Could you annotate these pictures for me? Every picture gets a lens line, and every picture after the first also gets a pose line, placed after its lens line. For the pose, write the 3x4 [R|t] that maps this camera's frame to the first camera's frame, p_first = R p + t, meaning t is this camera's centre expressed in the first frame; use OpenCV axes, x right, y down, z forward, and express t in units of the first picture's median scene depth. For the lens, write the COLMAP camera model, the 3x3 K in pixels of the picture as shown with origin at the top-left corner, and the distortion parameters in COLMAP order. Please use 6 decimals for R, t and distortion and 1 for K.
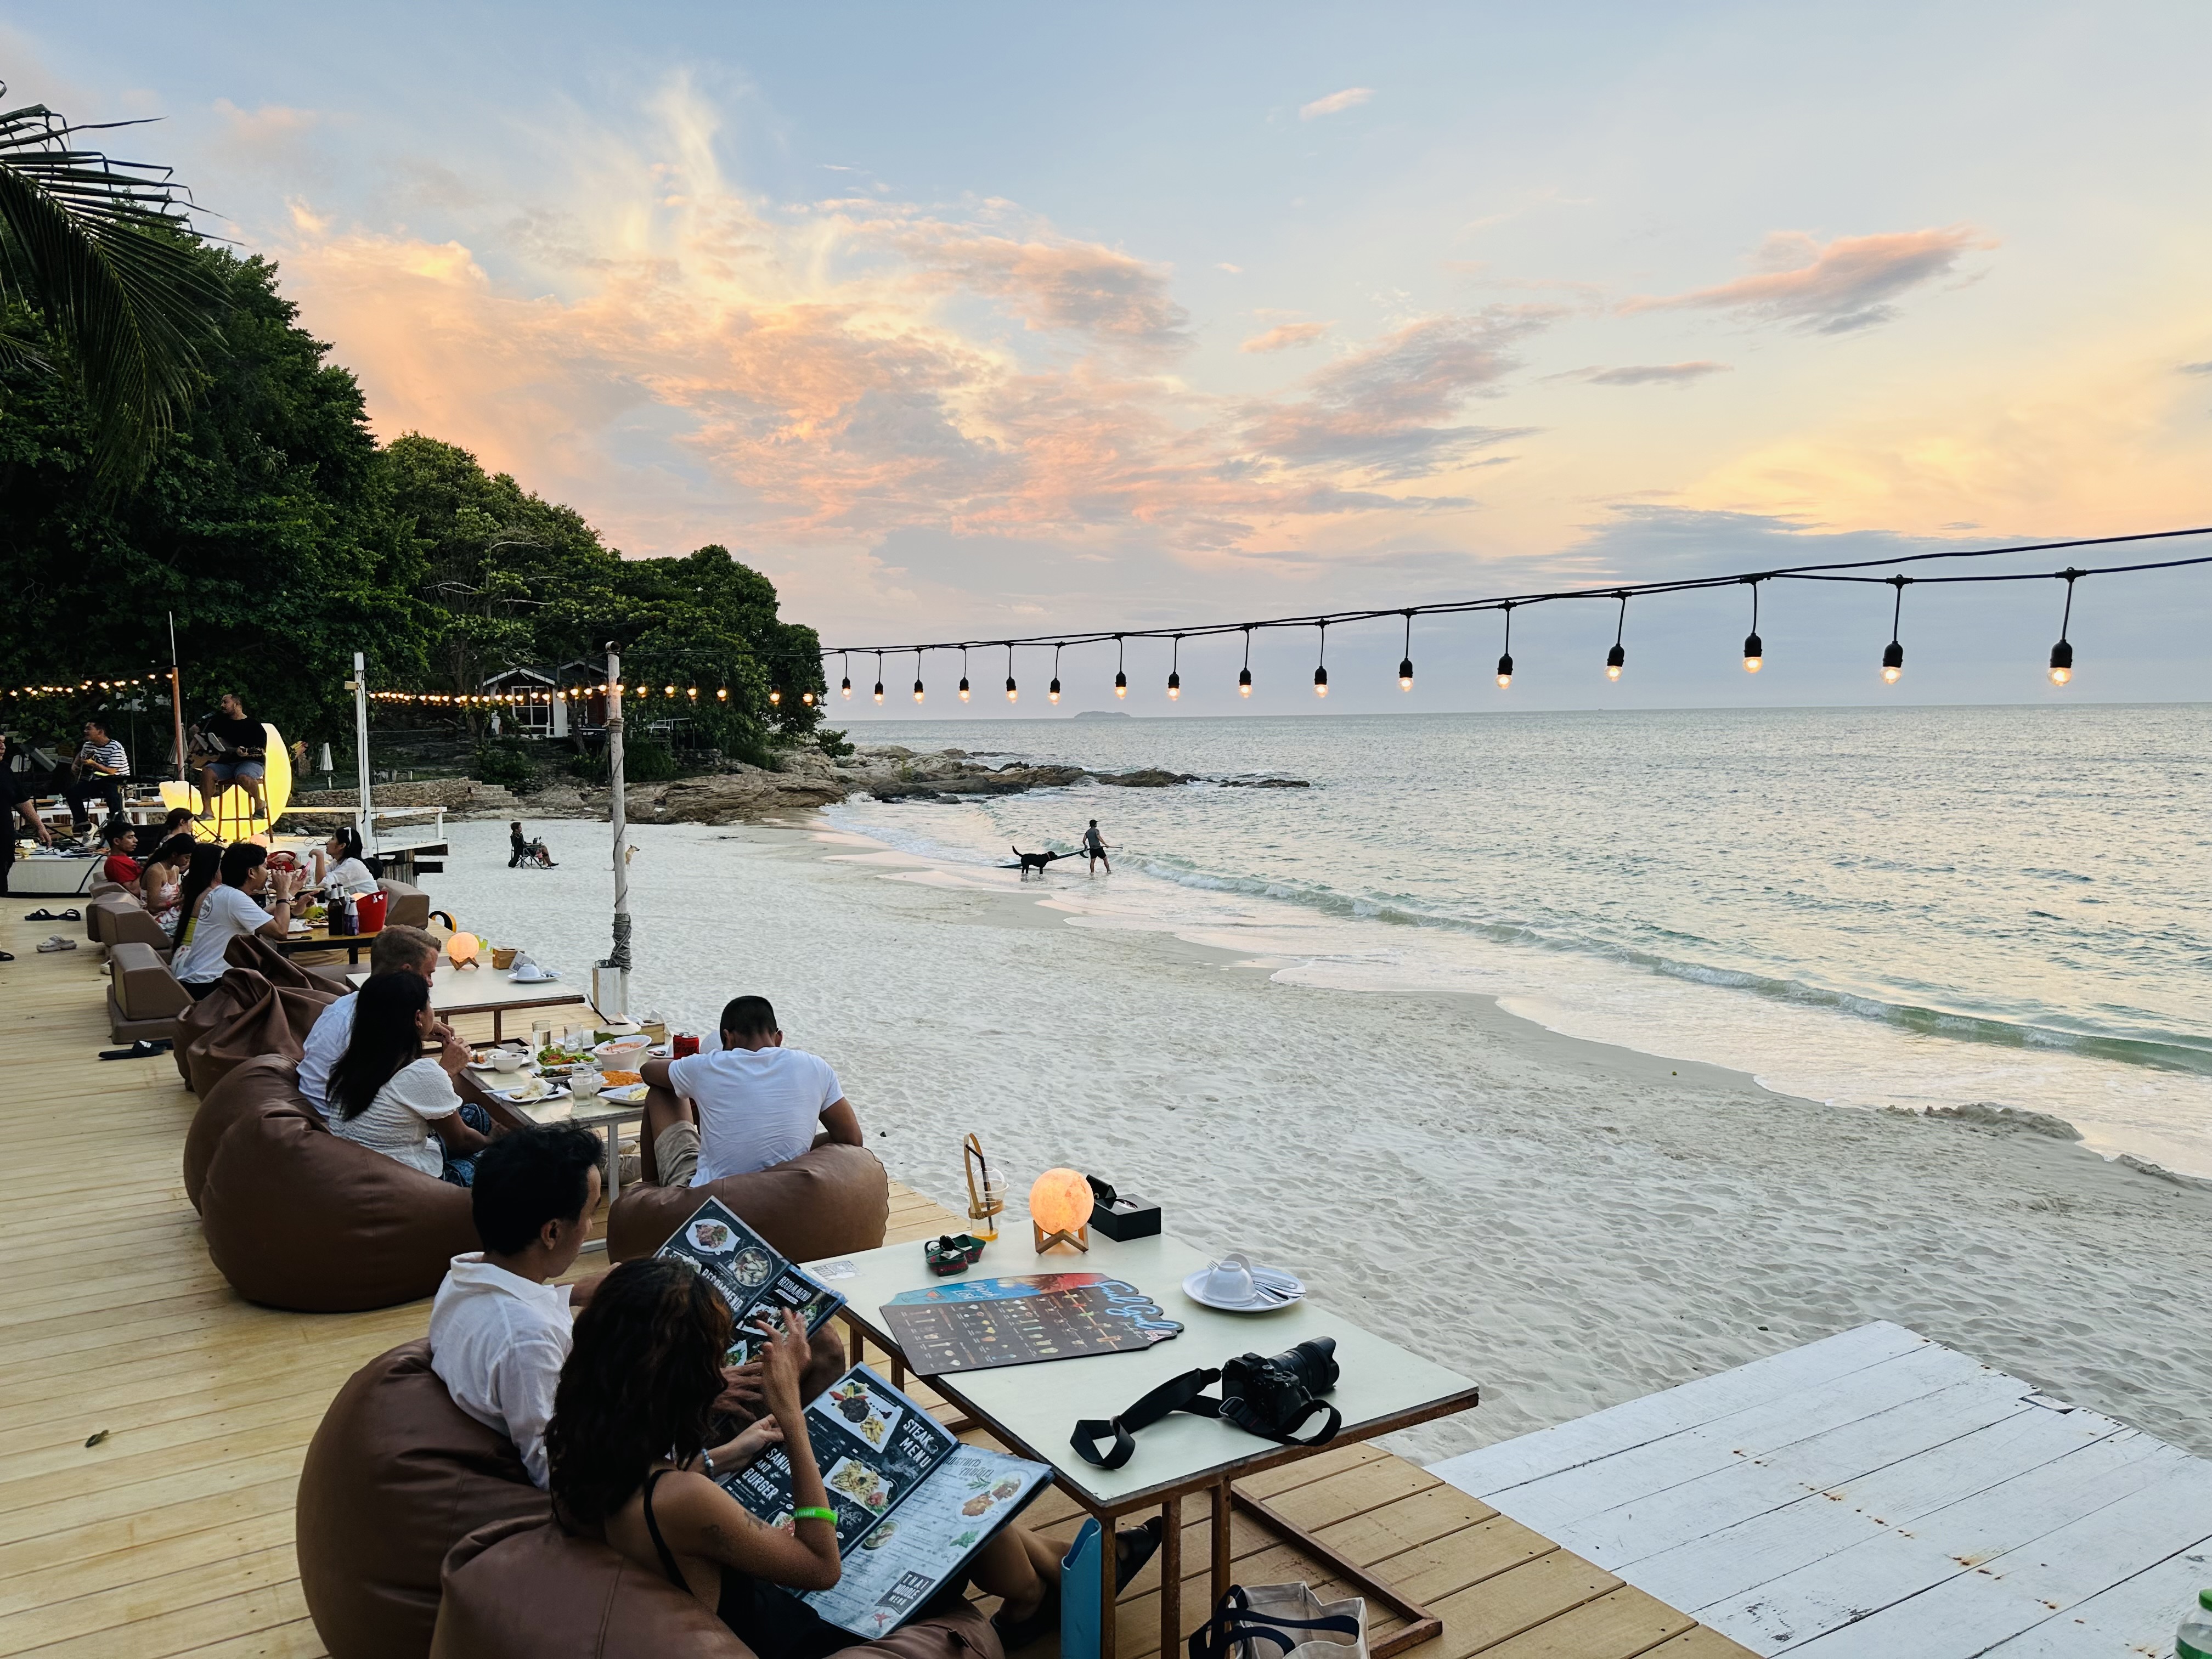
lens RADIAL K [[1560.3, 0, 1099.4], [0, 1560.3, 846.6], [0, 0, 1]] dist [0.098558, -0.106934]
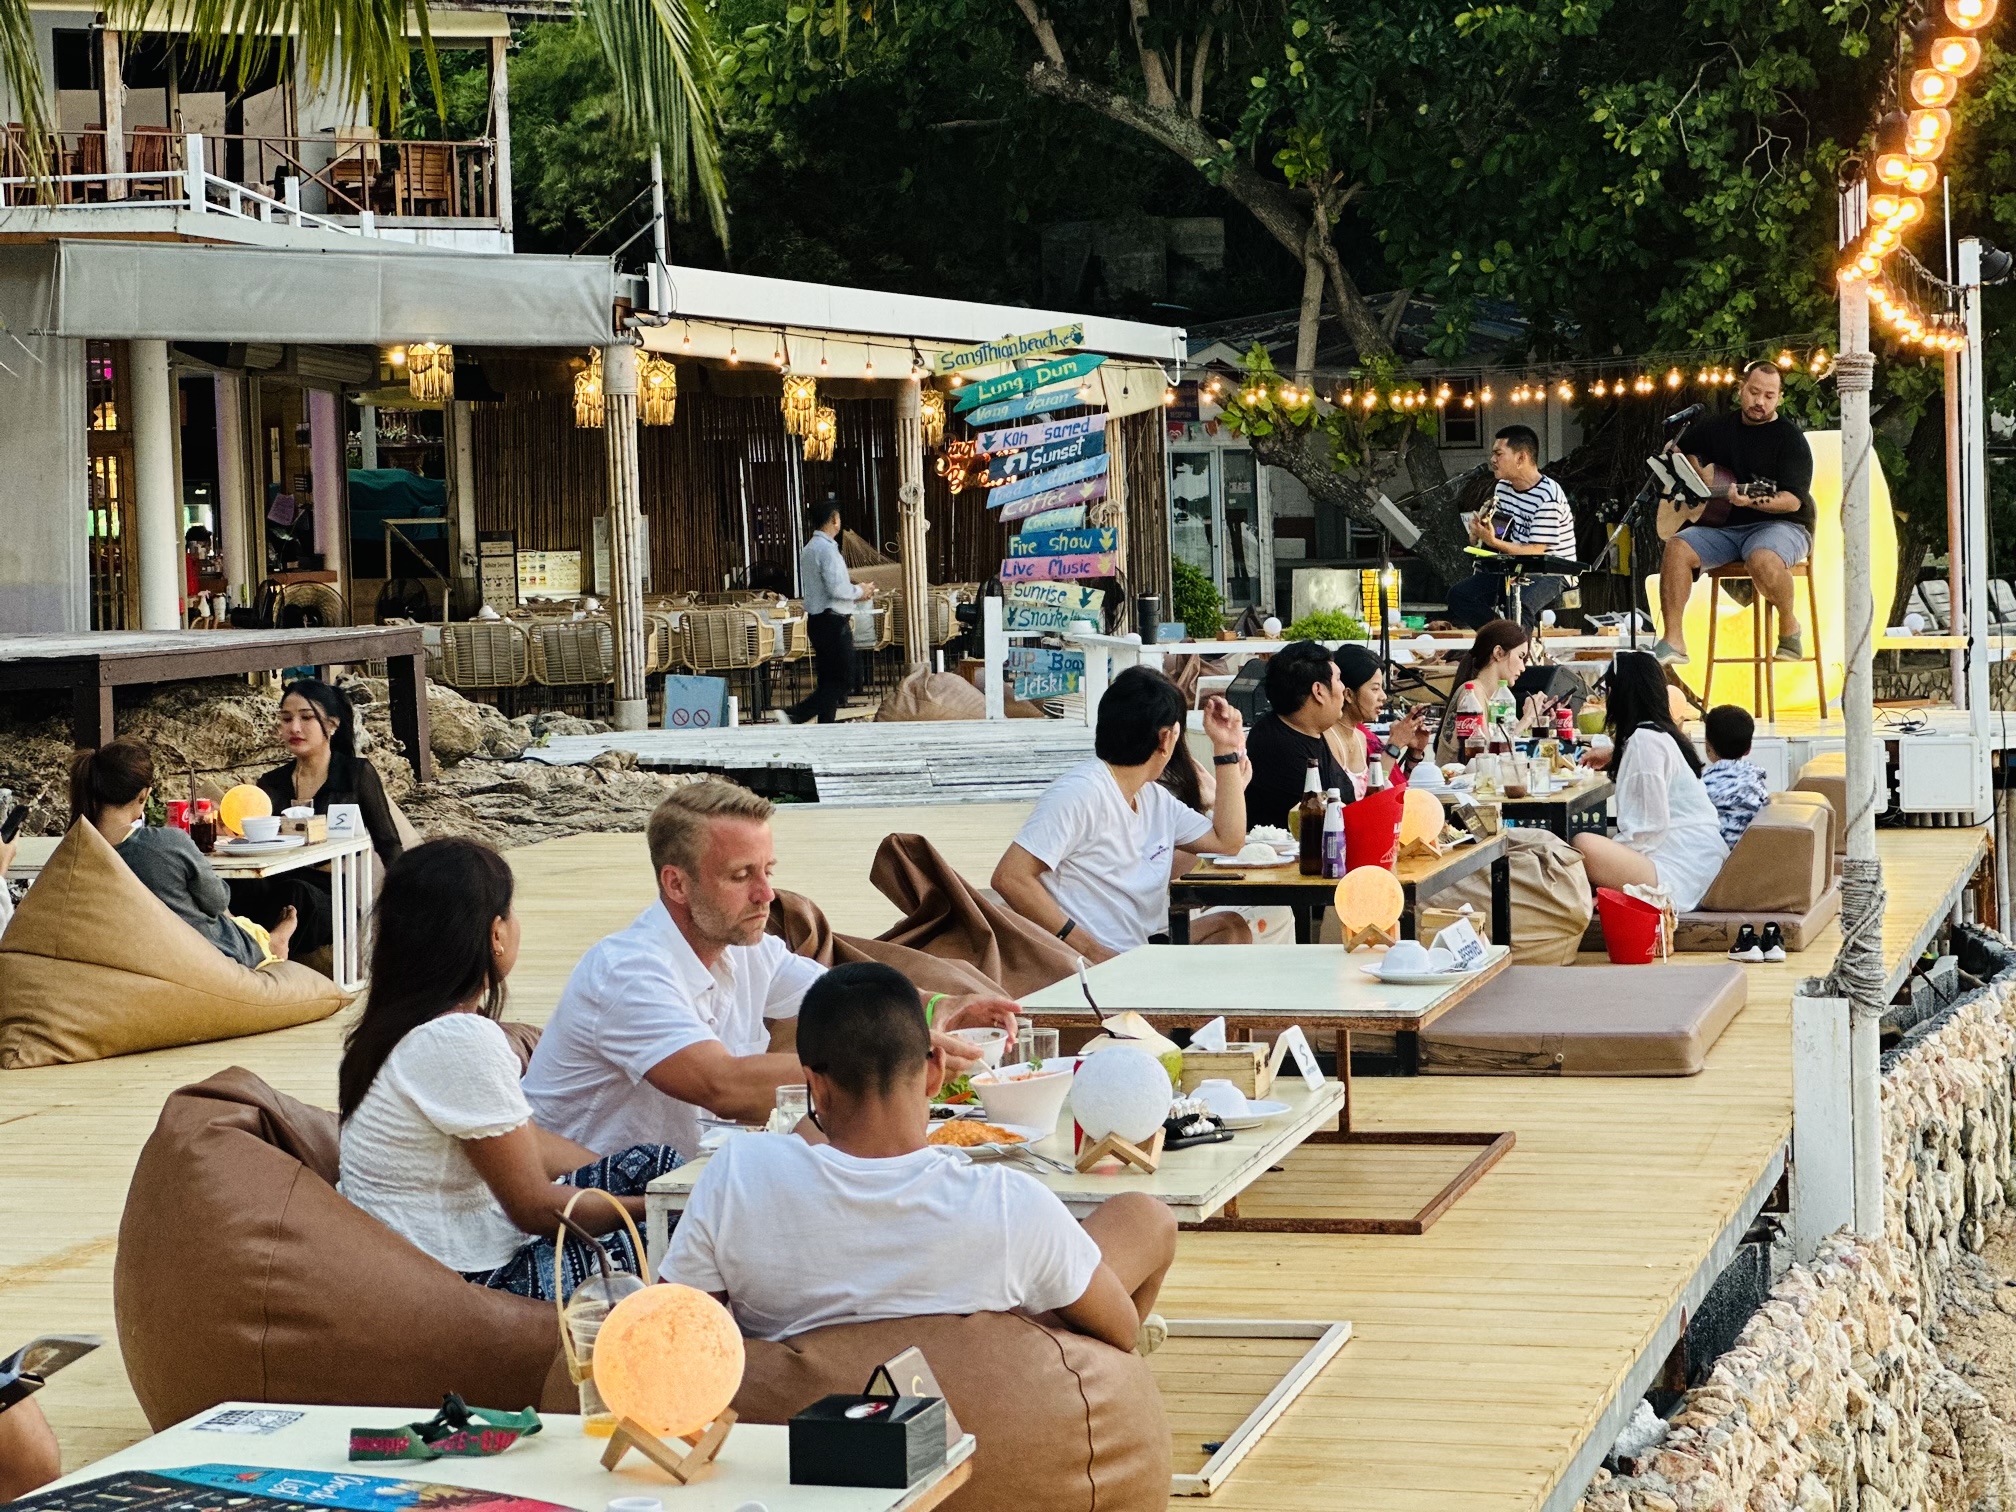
lens RADIAL K [[4557.9, 0, 1005.1], [0, 4557.9, 744.4], [0, 0, 1]] dist [0.117435, 0.000000]
pose [[0.682062, 0.026671, -0.730808, 0.207941], [-0.039249, 0.999229, -0.000164, 0.012496], [0.730240, 0.028795, 0.682583, 0.044569]]
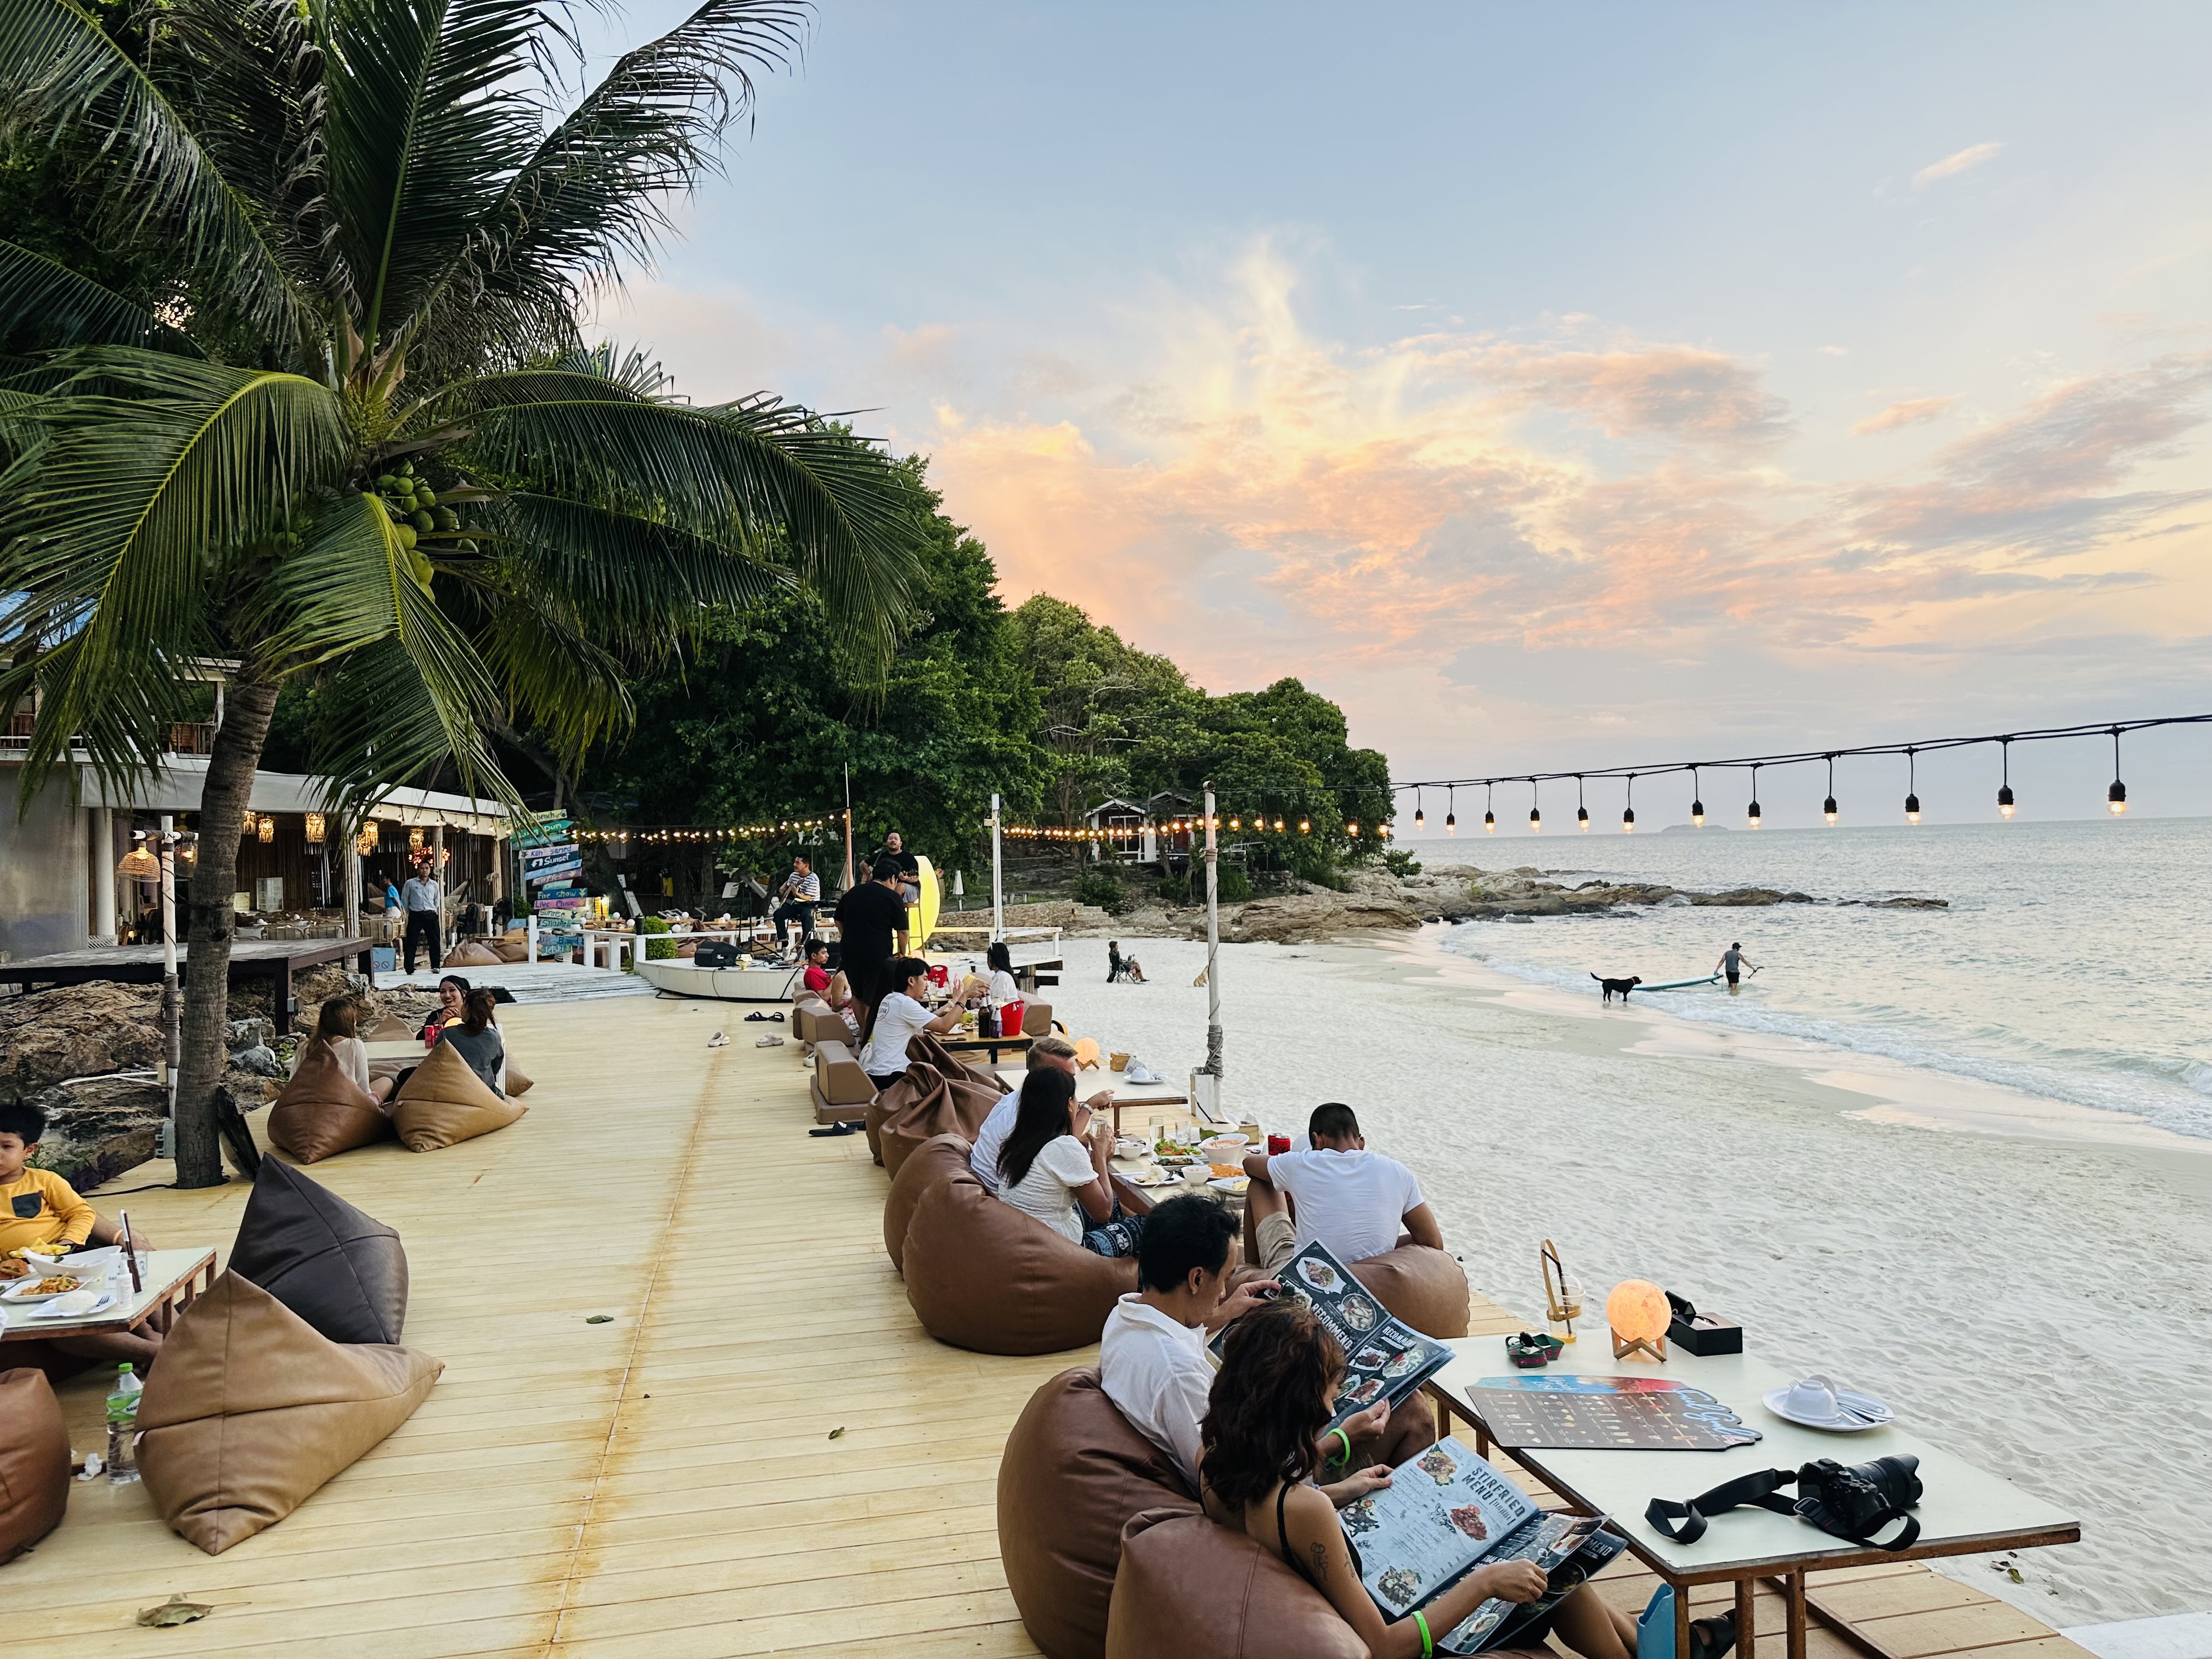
lens RADIAL K [[1560.3, 0, 1108.9], [0, 1560.3, 853.4], [0, 0, 1]] dist [0.098558, -0.106934]
pose [[0.938330, -0.014060, -0.345455, 0.003120], [-0.010891, 0.997475, -0.070179, -0.000248], [0.345570, 0.069613, 0.935807, -0.030356]]
